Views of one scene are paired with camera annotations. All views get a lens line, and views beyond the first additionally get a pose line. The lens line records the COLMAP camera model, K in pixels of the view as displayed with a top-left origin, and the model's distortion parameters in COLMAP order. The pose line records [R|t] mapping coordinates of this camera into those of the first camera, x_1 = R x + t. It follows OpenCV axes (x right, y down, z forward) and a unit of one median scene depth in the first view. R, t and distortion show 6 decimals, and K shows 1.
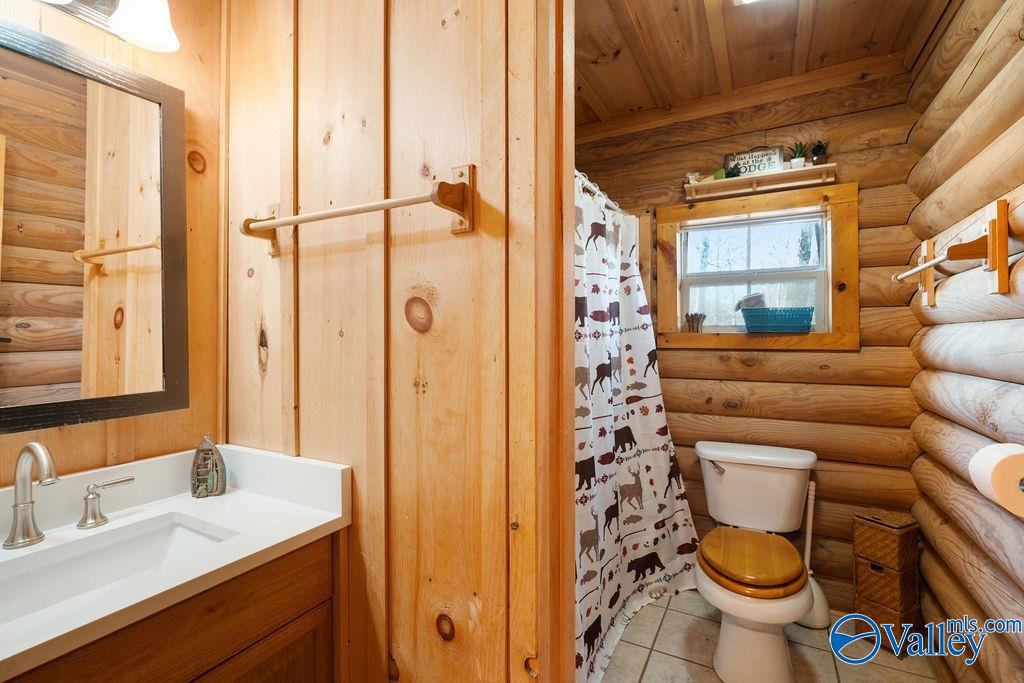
lens RADIAL K [[464.5, 0, 515.3], [0, 464.5, 338.5], [0, 0, 1]] dist [-0.004008, 0.000502]
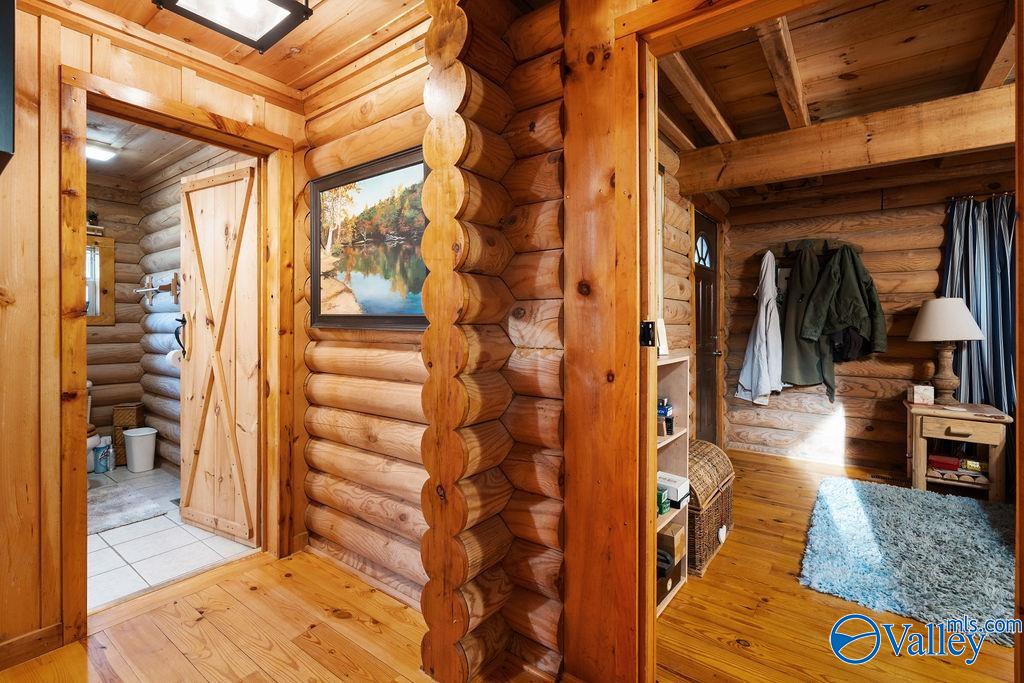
lens RADIAL K [[464.5, 0, 499.5], [0, 464.5, 319.6], [0, 0, 1]] dist [-0.004008, 0.000502]
pose [[0.159630, 0.002555, 0.987174, -0.941444], [0.000480, 0.999996, -0.002665, 0.008818], [-0.987177, 0.000899, 0.159628, -0.926275]]
